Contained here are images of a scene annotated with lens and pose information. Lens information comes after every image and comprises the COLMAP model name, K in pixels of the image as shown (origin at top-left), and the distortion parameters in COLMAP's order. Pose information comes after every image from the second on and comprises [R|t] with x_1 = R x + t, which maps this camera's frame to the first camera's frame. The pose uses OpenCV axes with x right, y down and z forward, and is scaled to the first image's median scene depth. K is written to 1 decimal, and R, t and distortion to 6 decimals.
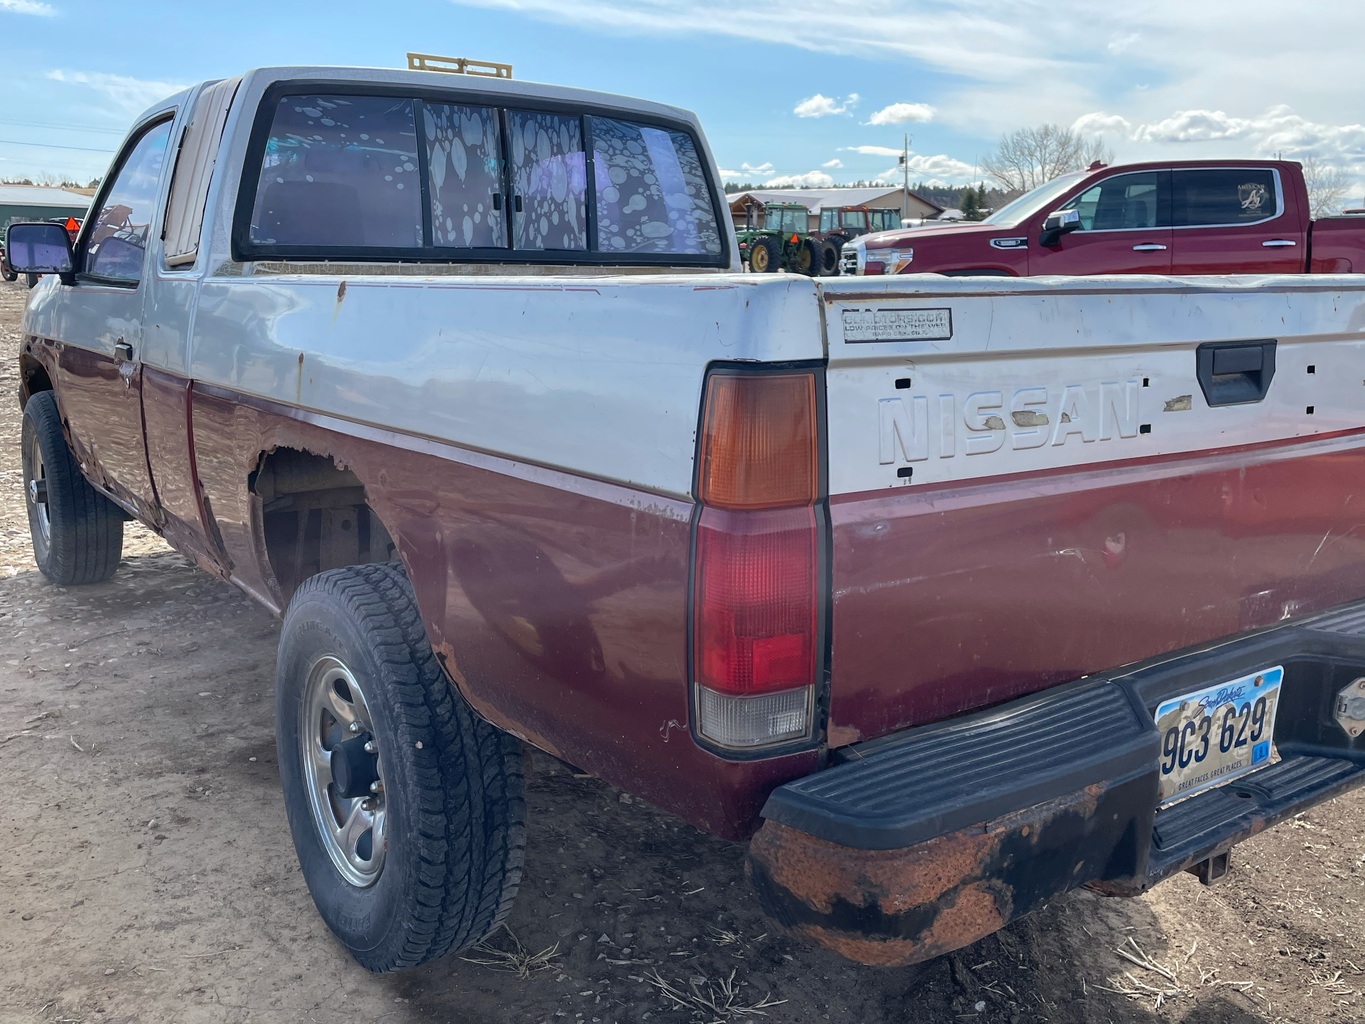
lens RADIAL K [[1282.4, 0, 682.5], [0, 1282.4, 512.0], [0, 0, 1]] dist [0.089329, -0.126073]
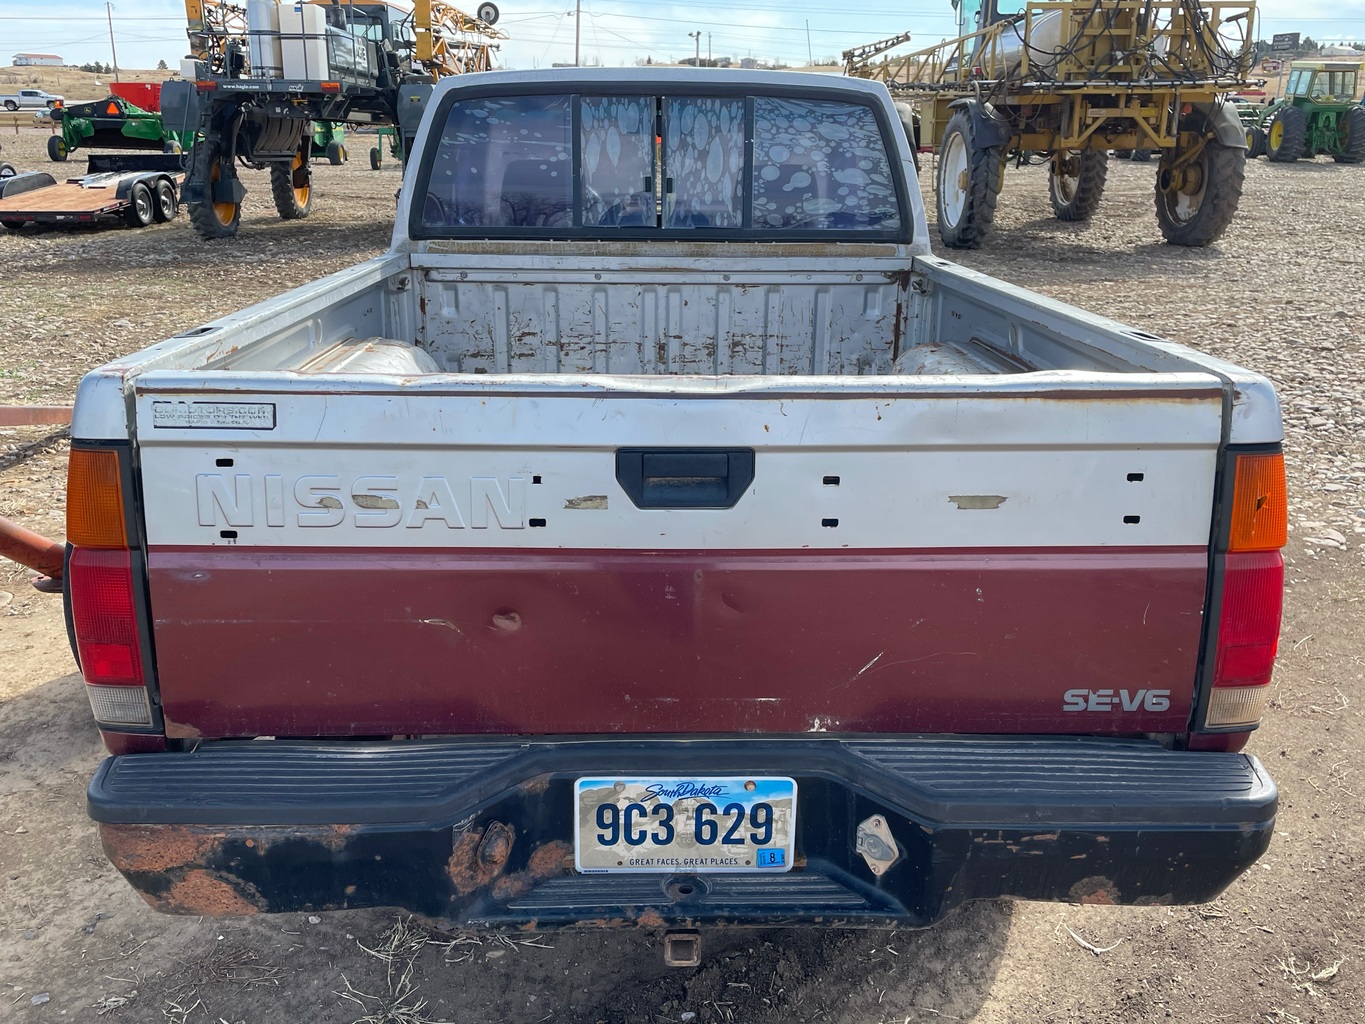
lens RADIAL K [[1282.4, 0, 682.5], [0, 1282.4, 512.0], [0, 0, 1]] dist [0.089329, -0.126073]
pose [[0.812864, 0.164302, -0.558799, 0.922201], [-0.106835, 0.985171, 0.134258, -0.200946], [0.572571, -0.049434, 0.818363, 0.188691]]
